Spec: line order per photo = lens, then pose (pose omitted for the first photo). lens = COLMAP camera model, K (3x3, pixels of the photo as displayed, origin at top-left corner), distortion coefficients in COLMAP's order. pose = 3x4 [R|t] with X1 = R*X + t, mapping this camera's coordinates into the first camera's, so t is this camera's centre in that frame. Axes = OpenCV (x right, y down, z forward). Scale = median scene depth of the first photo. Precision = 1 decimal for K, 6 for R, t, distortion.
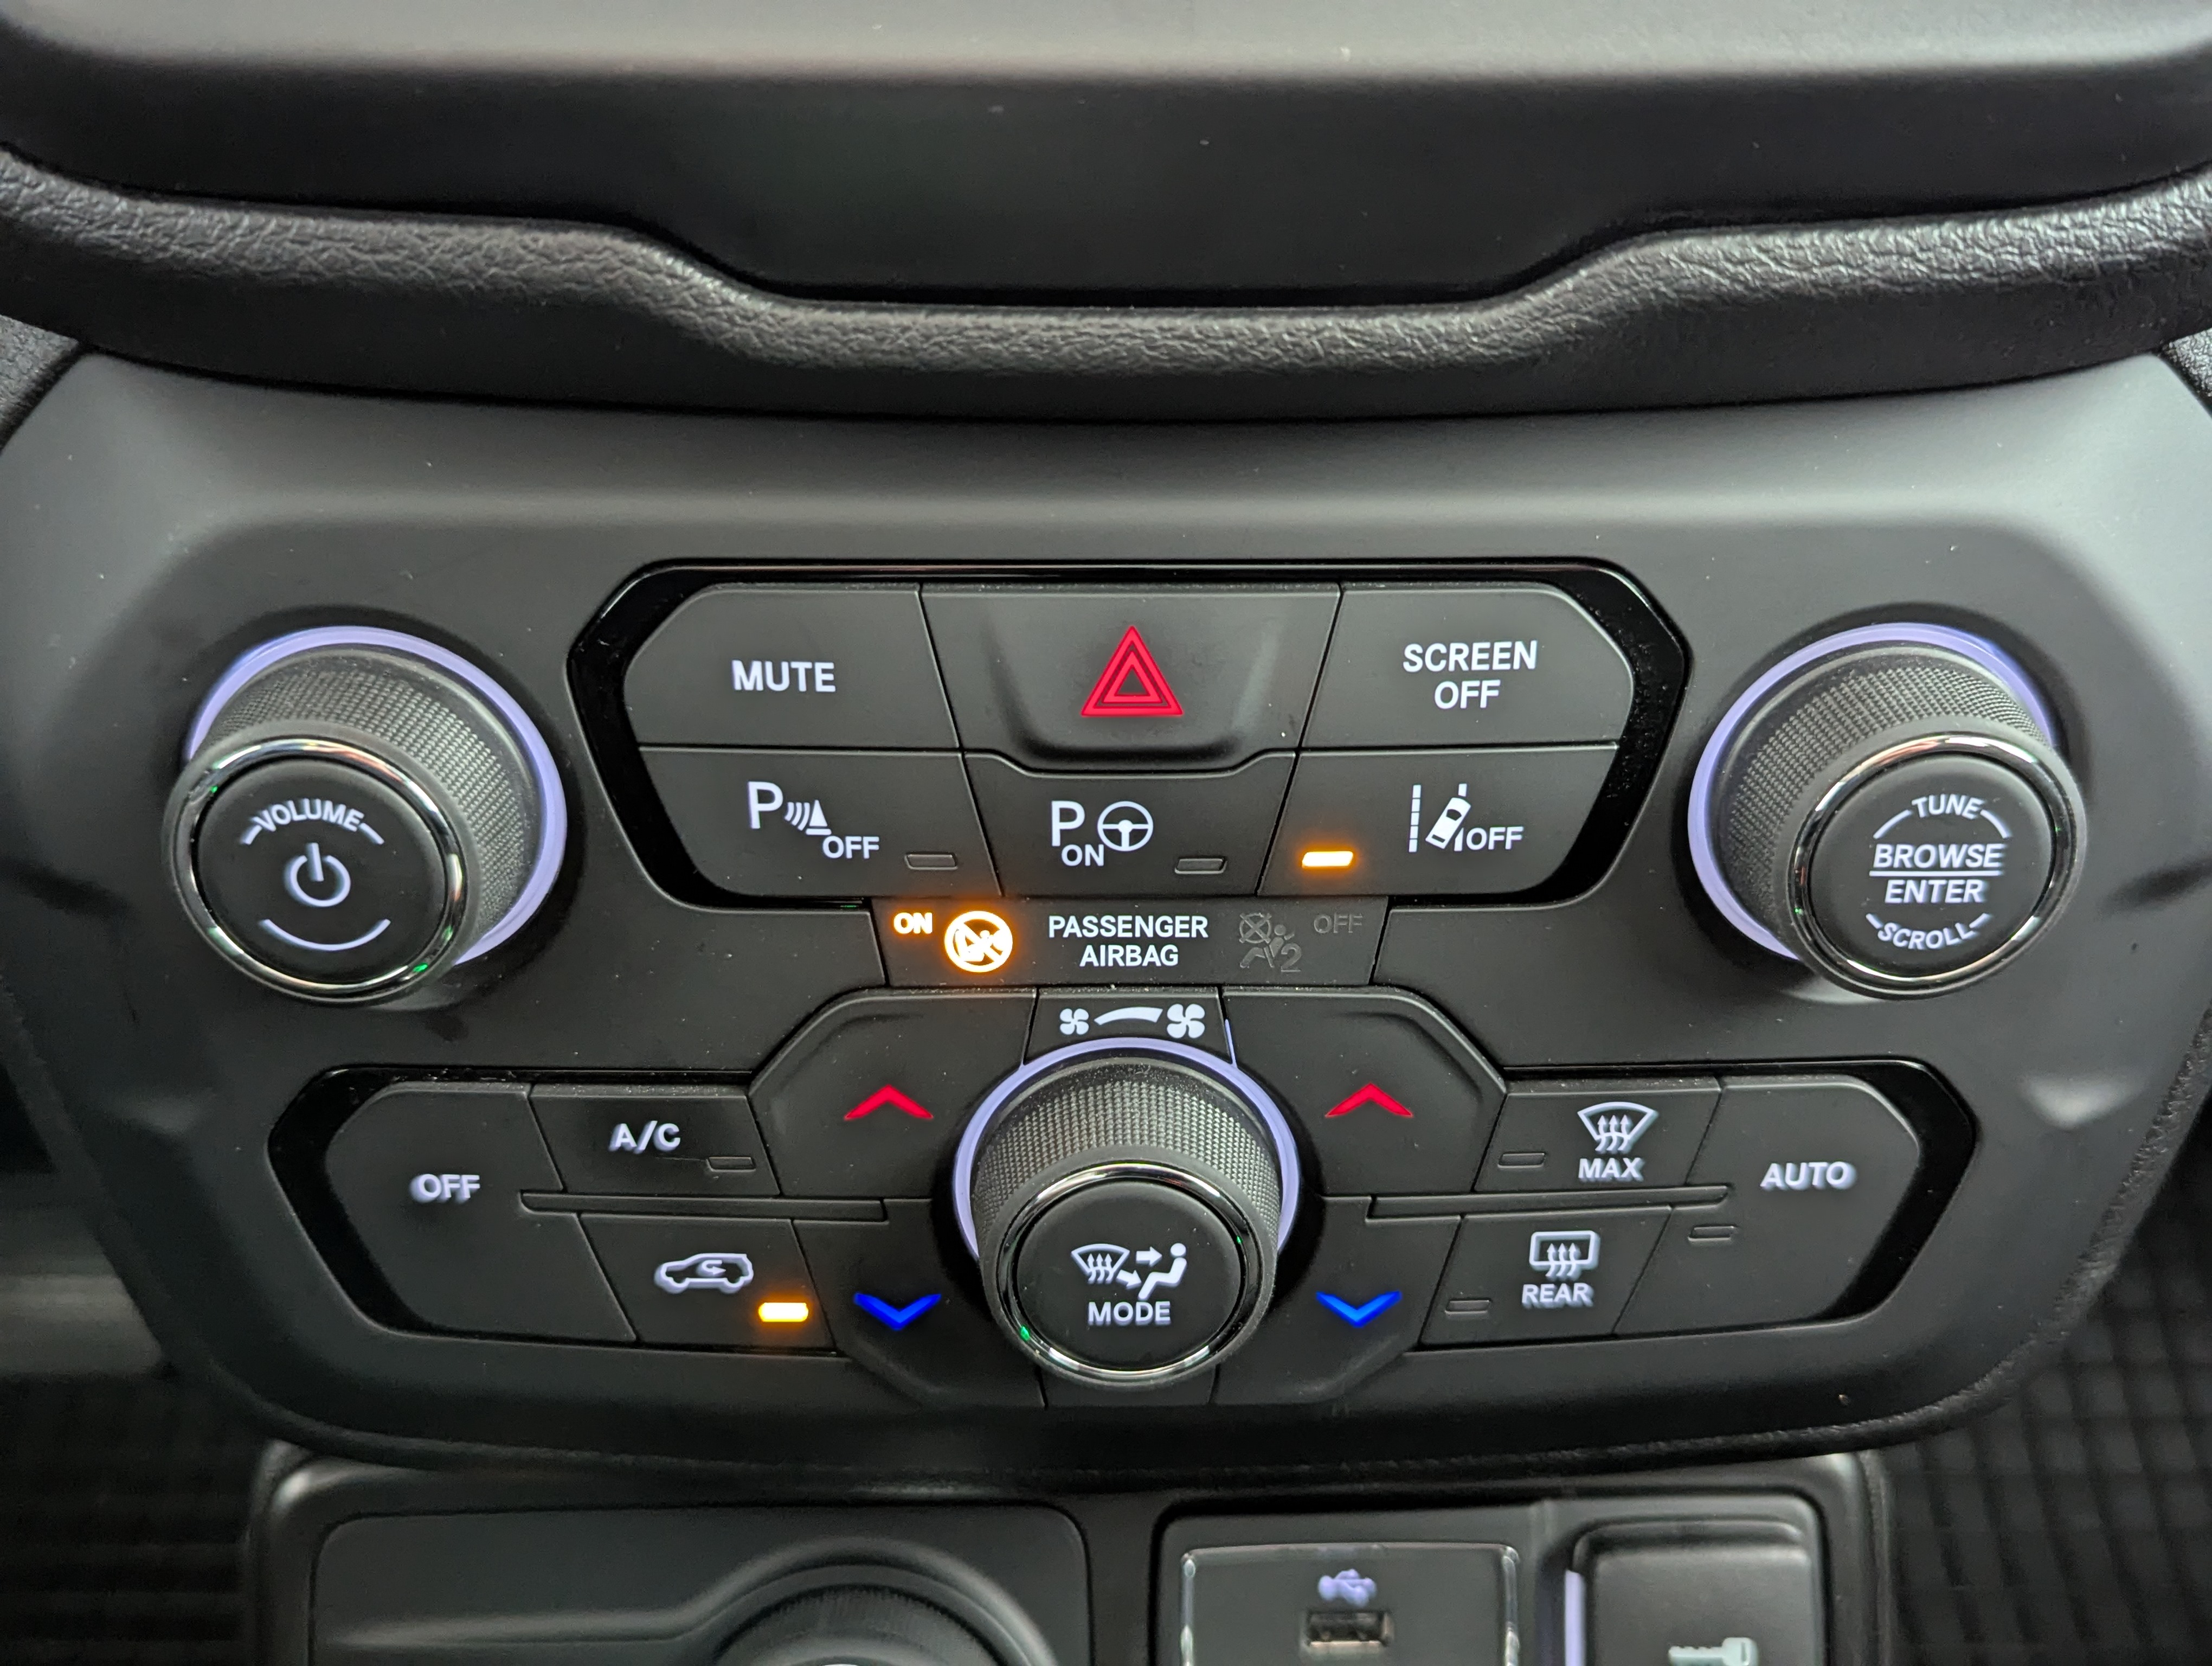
lens RADIAL K [[2008.5, 0, 1138.2], [0, 2008.5, 788.5], [0, 0, 1]] dist [0.009086, 0.000000]
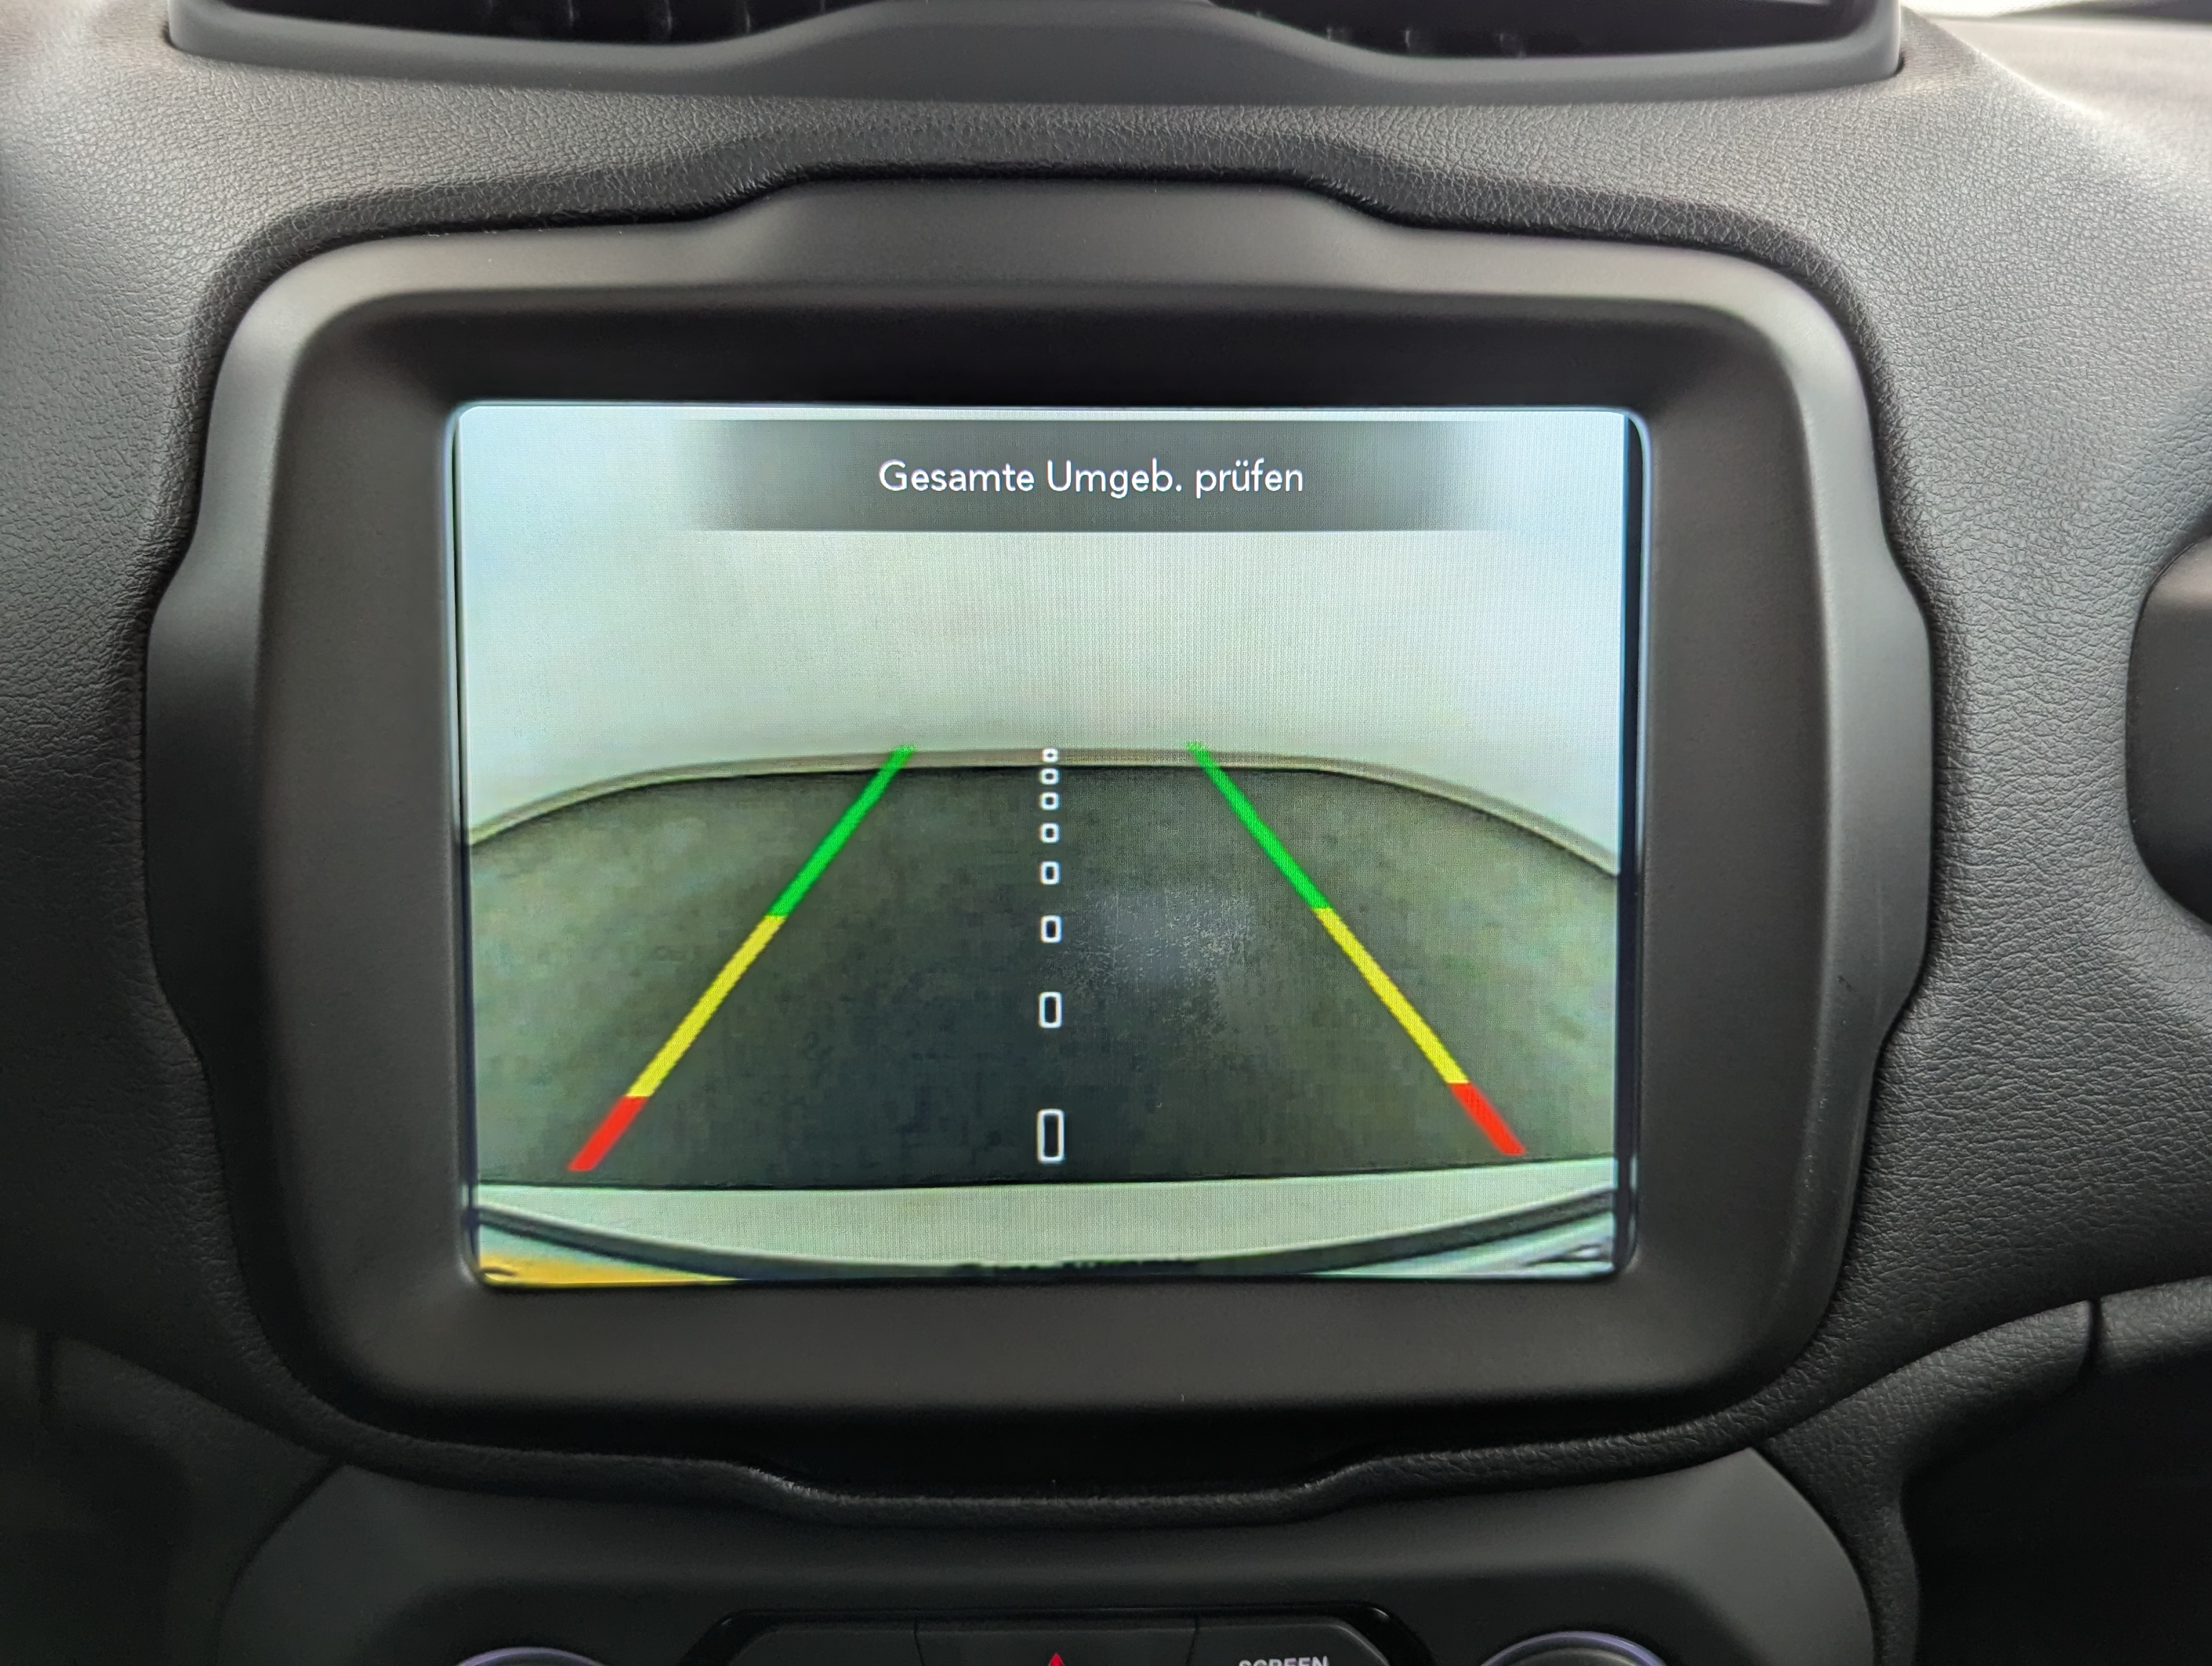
lens RADIAL K [[2035.3, 0, 1116.9], [0, 2035.3, 839.5], [0, 0, 1]] dist [0.018660, 0.000000]
pose [[0.999941, -0.001246, 0.010781, 0.024956], [0.002337, 0.994800, -0.101816, -0.496550], [-0.010598, 0.101836, 0.994745, -0.538806]]
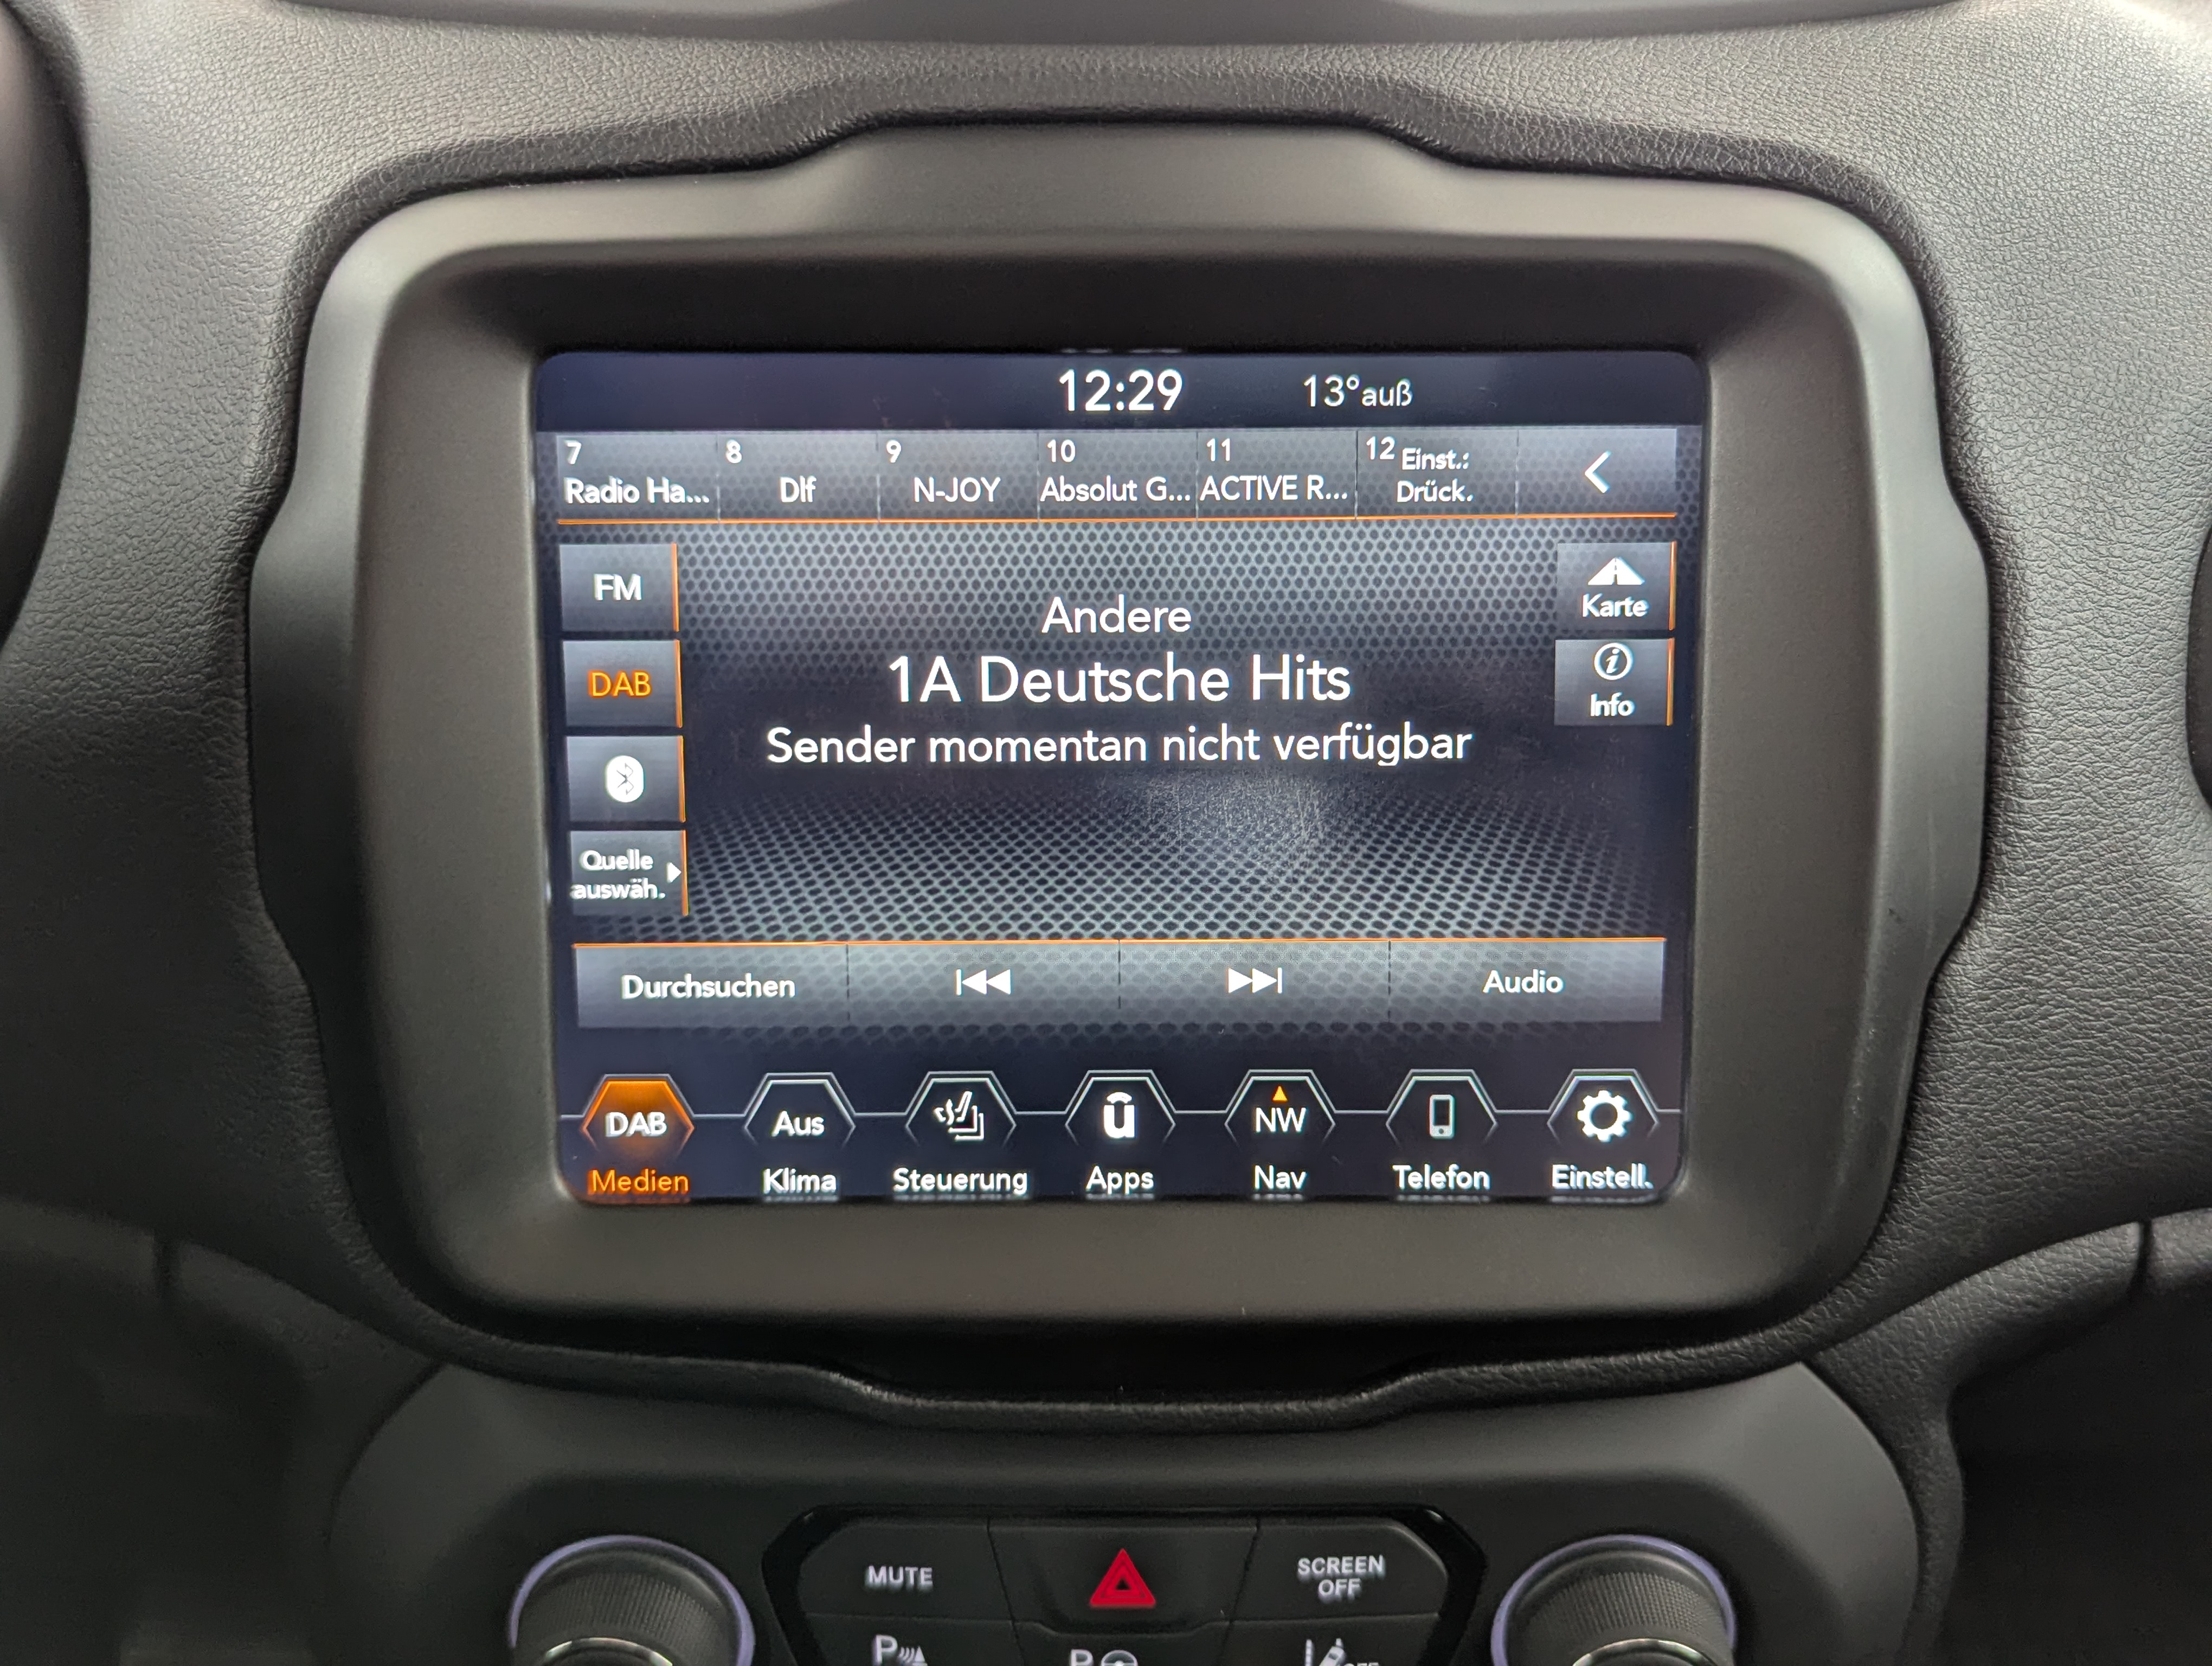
lens RADIAL K [[2035.3, 0, 1115.9], [0, 2035.3, 834.1], [0, 0, 1]] dist [0.018660, 0.000000]
pose [[0.999678, -0.000670, -0.025386, 0.030372], [-0.000705, 0.998535, -0.054107, -0.517786], [0.025385, 0.054107, 0.998212, -0.578377]]
